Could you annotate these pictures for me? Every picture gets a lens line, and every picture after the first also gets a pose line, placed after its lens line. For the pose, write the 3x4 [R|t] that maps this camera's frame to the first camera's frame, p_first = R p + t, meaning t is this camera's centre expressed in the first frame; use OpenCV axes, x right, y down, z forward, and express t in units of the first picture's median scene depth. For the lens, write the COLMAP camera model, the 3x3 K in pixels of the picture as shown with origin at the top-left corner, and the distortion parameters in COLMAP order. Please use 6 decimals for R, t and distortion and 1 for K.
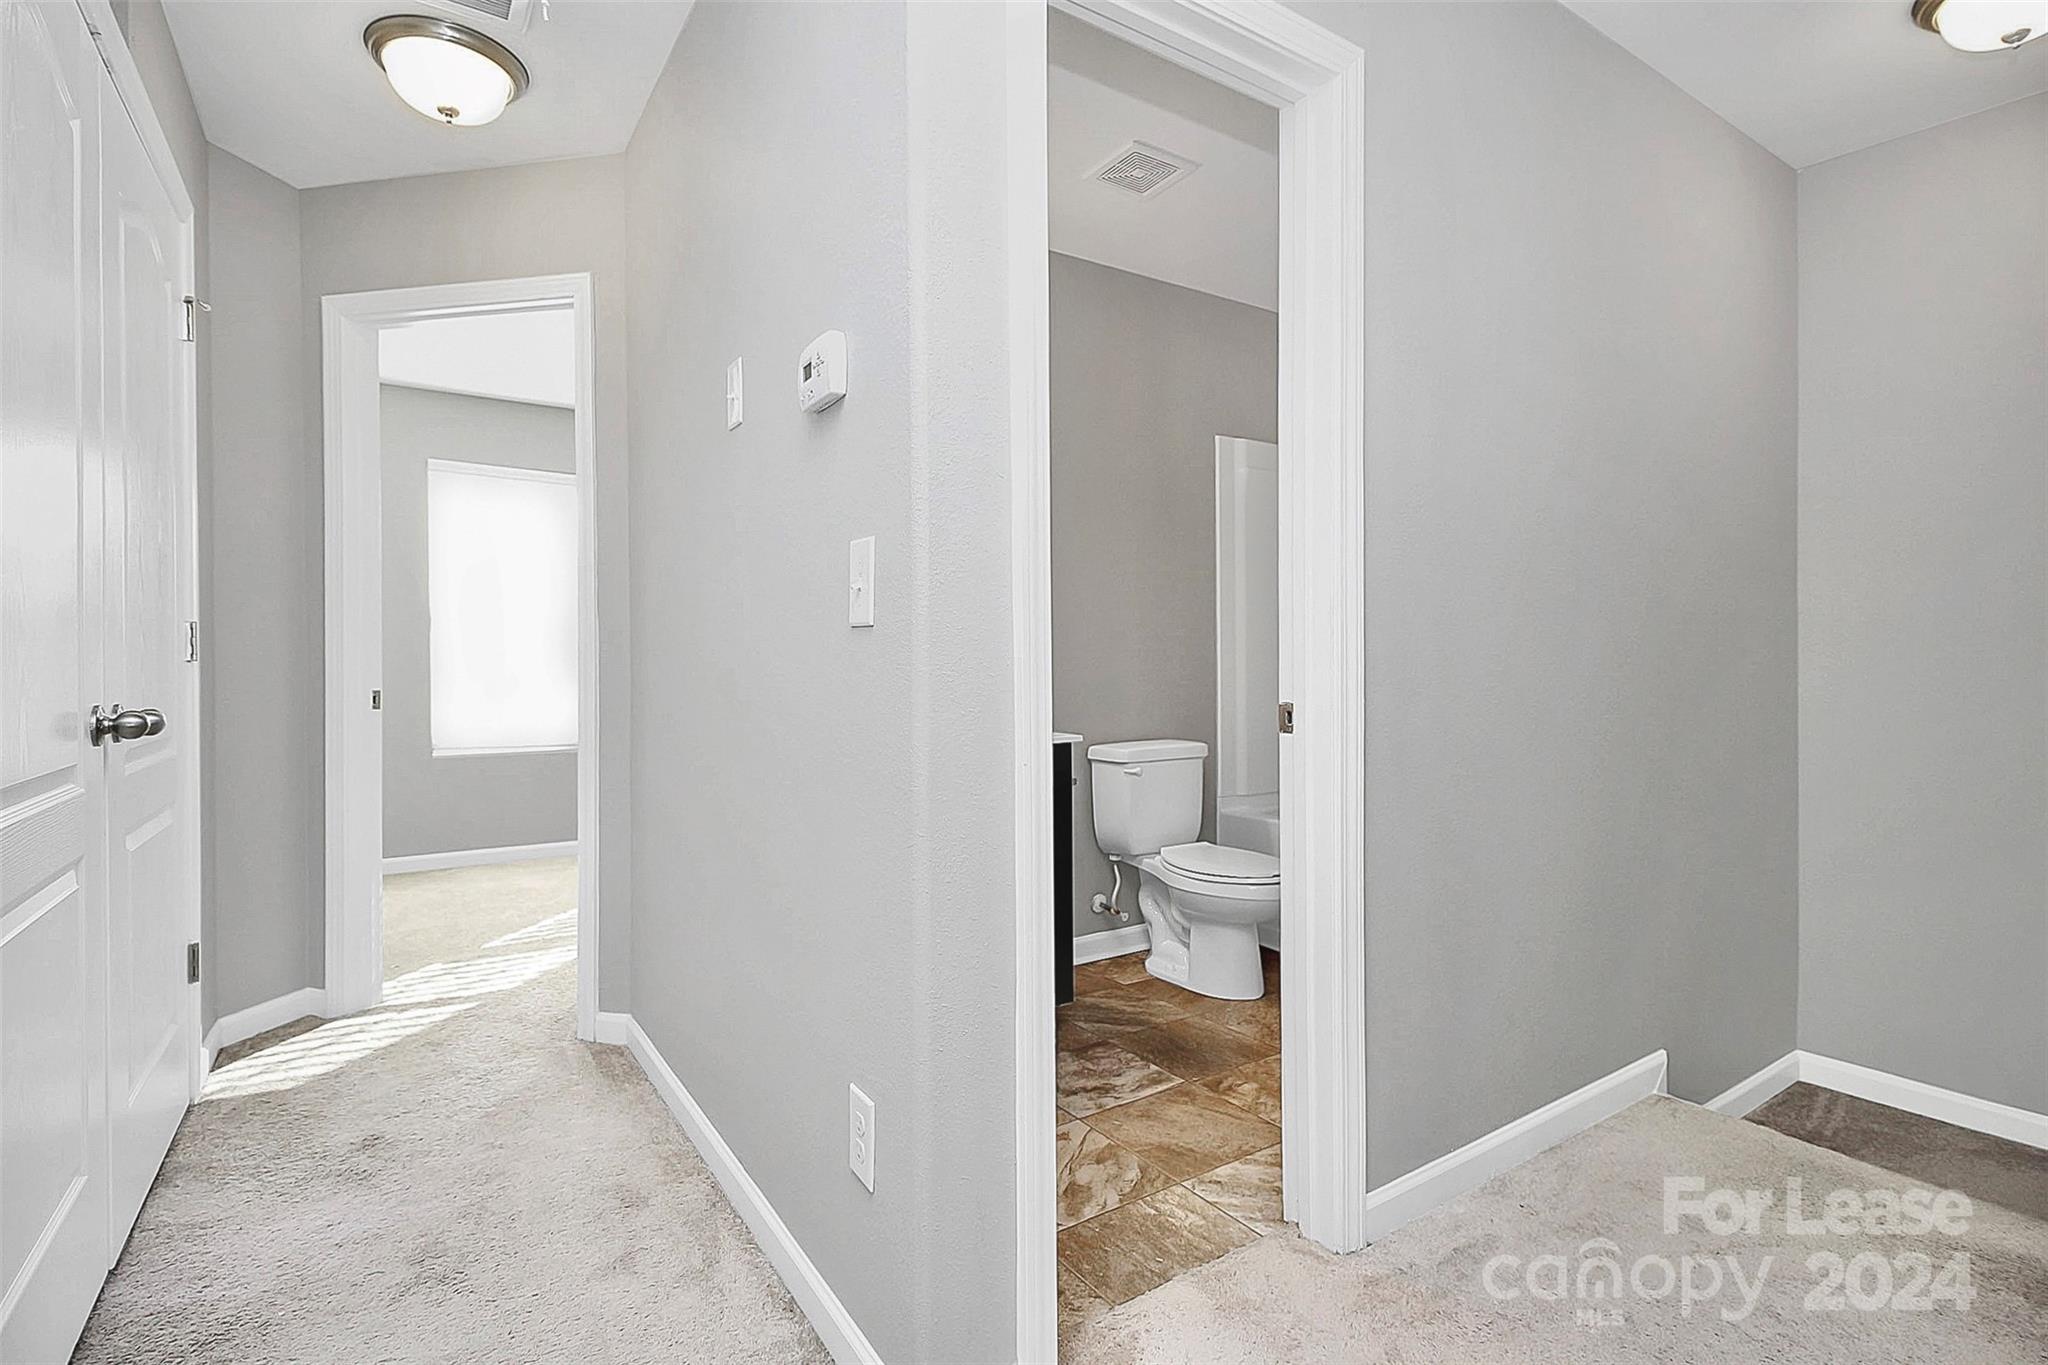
lens RADIAL K [[982.6, 0, 1022.1], [0, 982.6, 651.8], [0, 0, 1]] dist [0.000408, -0.016757]
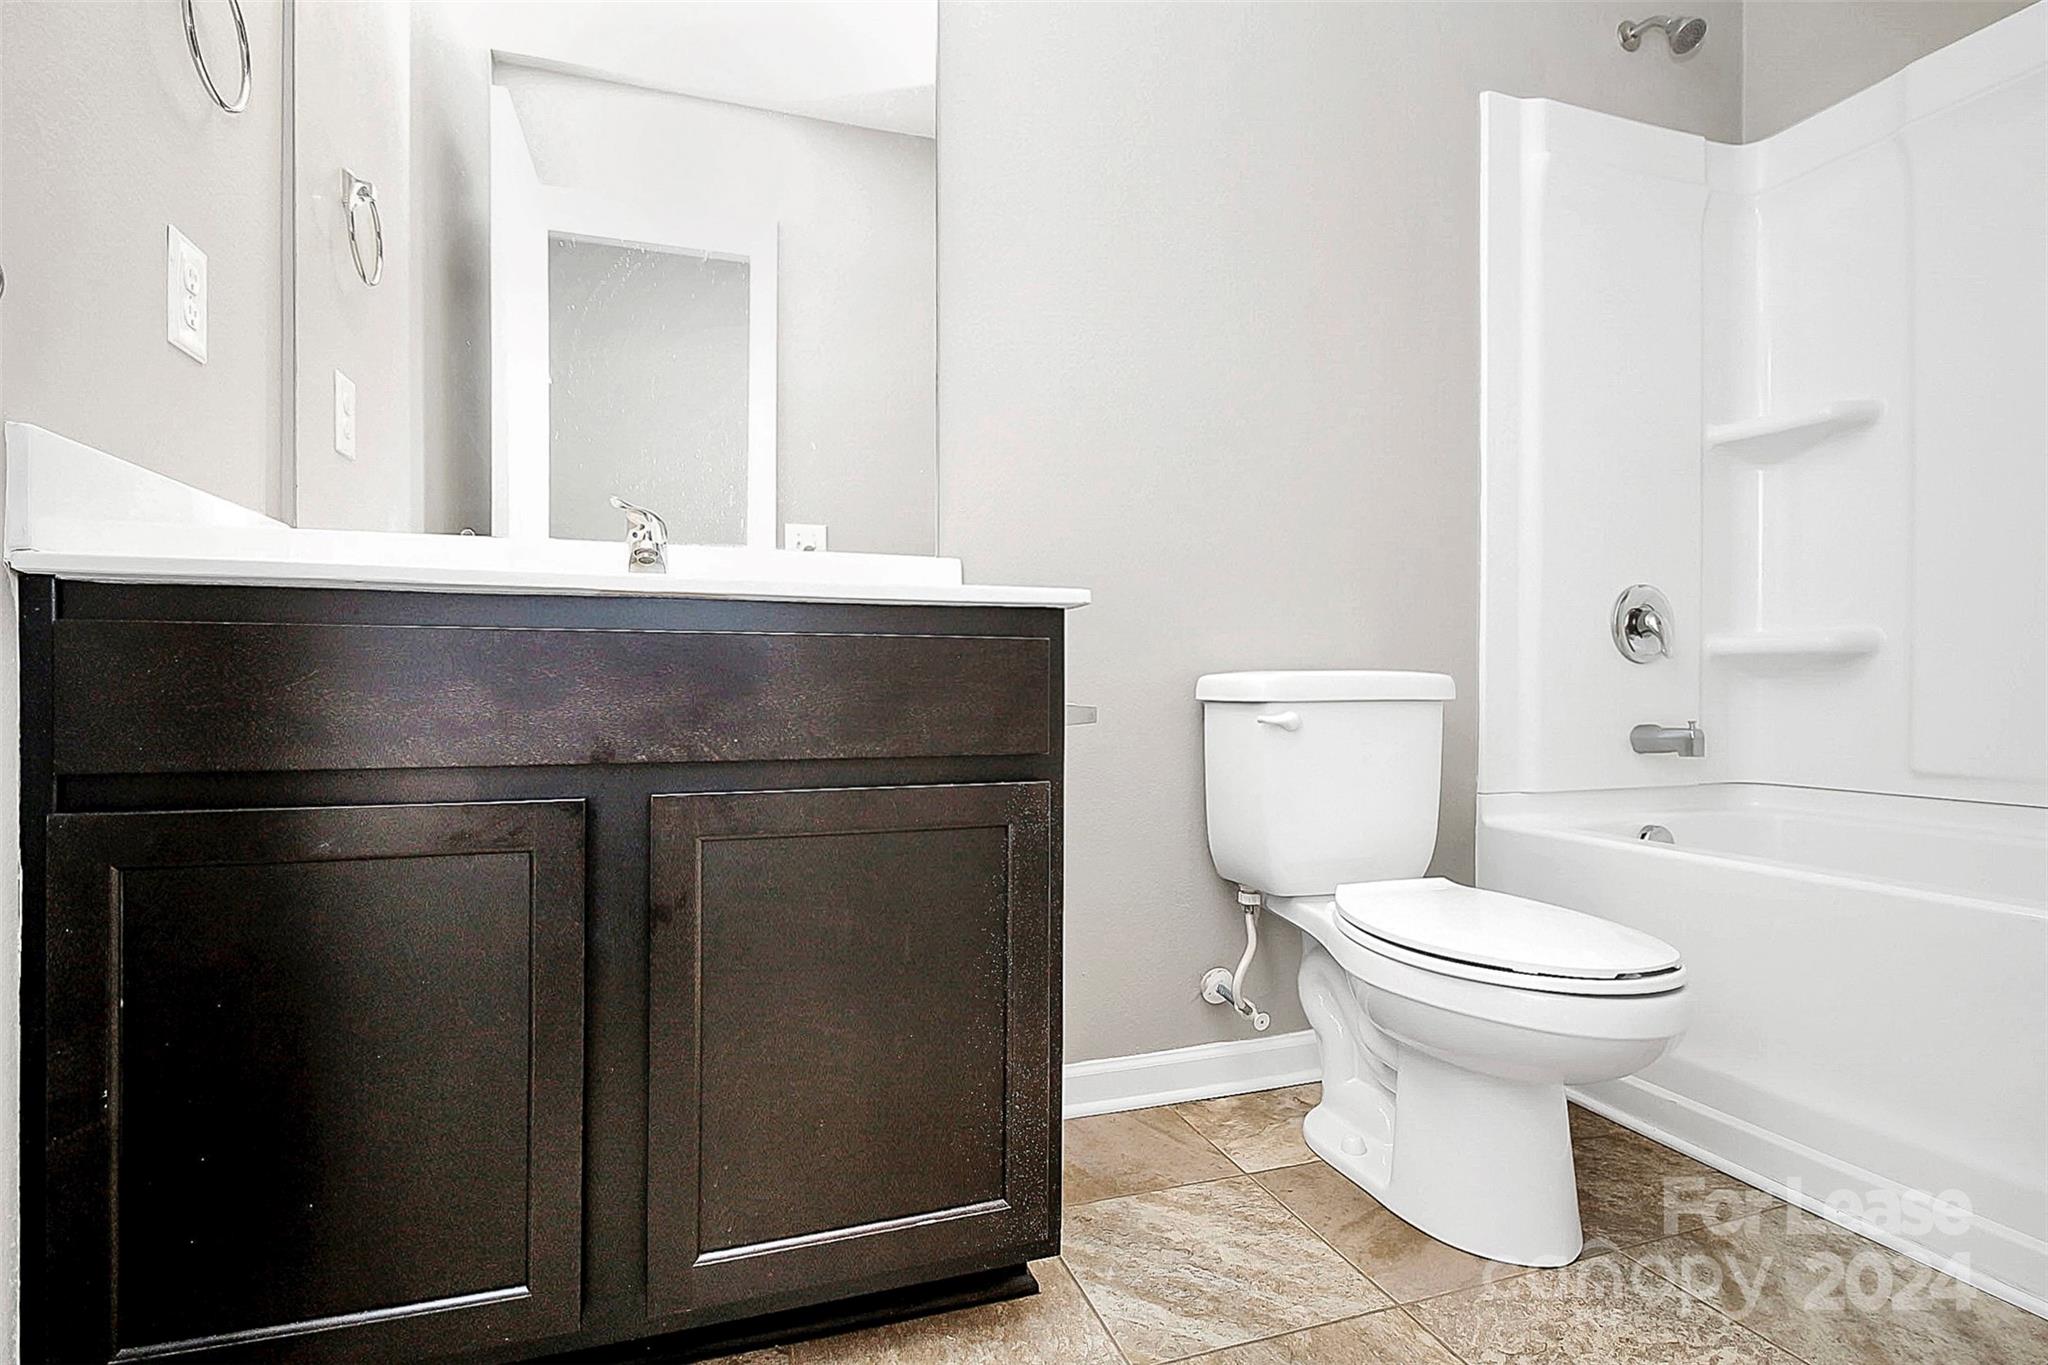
lens RADIAL K [[962.9, 0, 1027.5], [0, 962.9, 703.1], [0, 0, 1]] dist [-0.001188, -0.014812]
pose [[0.967923, 0.011906, -0.250966, 0.108890], [-0.006275, 0.999711, 0.023225, 0.100501], [0.251169, -0.020906, 0.967717, 0.507504]]
